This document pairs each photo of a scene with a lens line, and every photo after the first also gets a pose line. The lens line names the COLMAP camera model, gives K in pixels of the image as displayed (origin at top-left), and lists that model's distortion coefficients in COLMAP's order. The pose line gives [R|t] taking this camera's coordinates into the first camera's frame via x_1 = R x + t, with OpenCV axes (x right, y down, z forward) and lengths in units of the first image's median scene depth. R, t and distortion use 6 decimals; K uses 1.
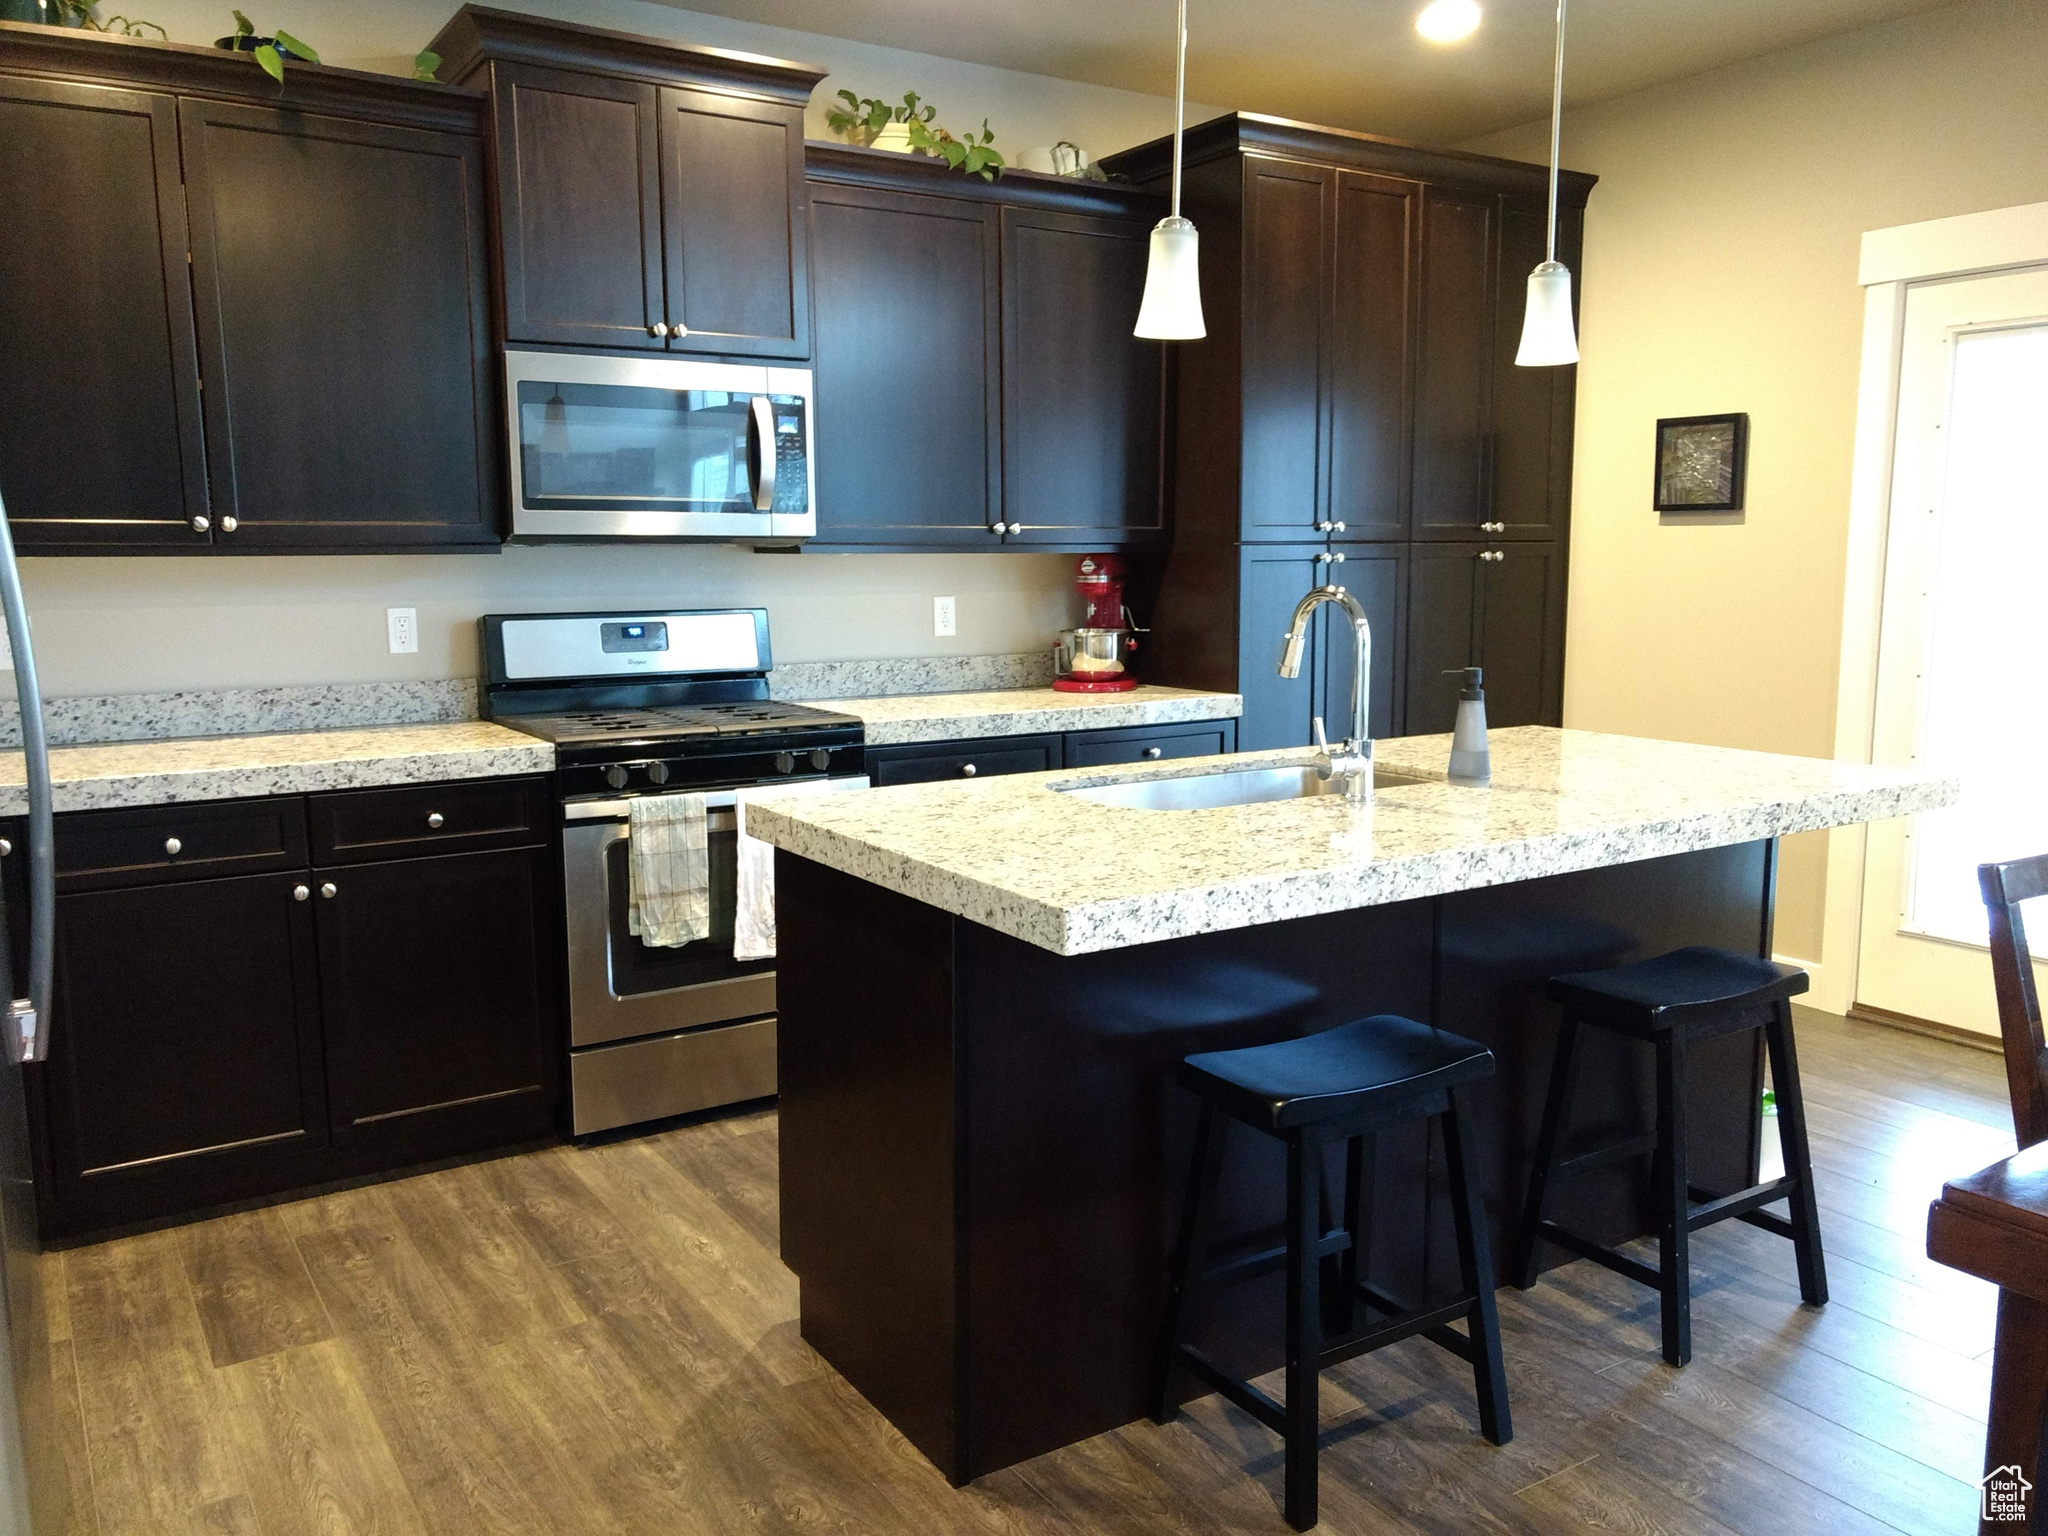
lens RADIAL K [[1574.4, 0, 1022.8], [0, 1574.4, 772.1], [0, 0, 1]] dist [0.022244, 0.018258]
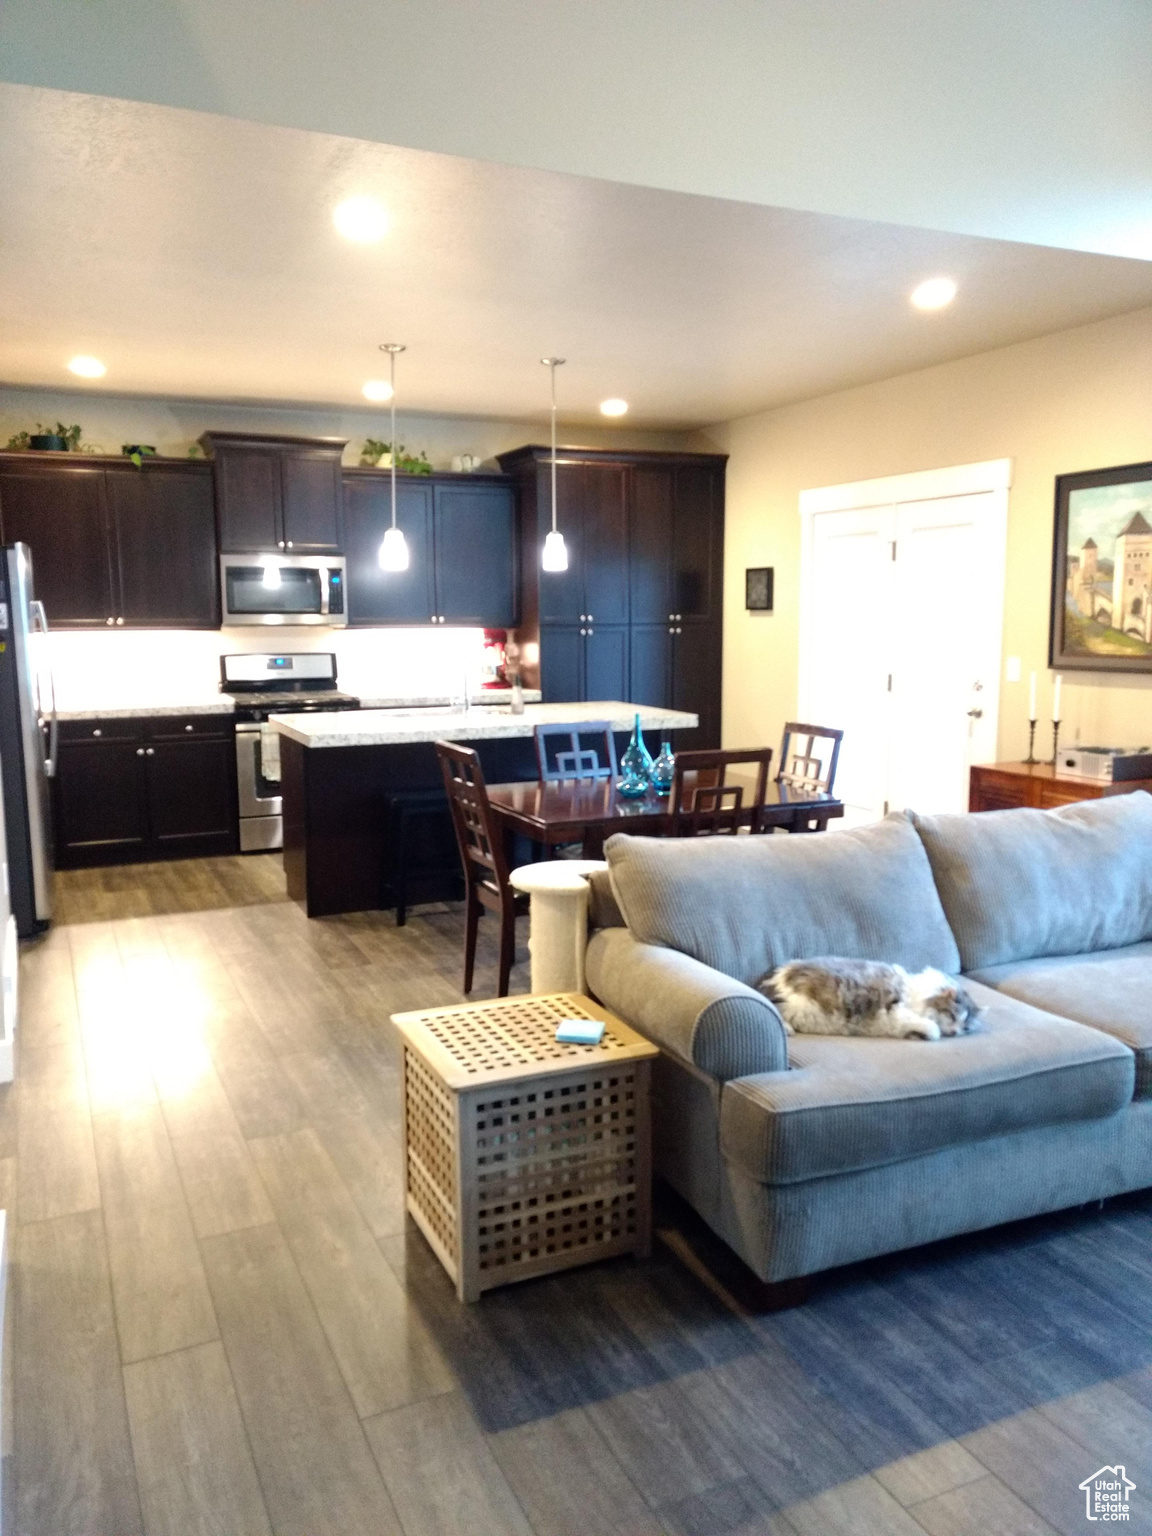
lens RADIAL K [[1180.8, 0, 581.6], [0, 1180.8, 775.7], [0, 0, 1]] dist [0.022244, 0.018258]
pose [[0.990463, 0.020304, -0.136278, 0.510915], [-0.020497, 0.999790, -0.000016, 0.085496], [0.136249, 0.002809, 0.990671, -0.821951]]
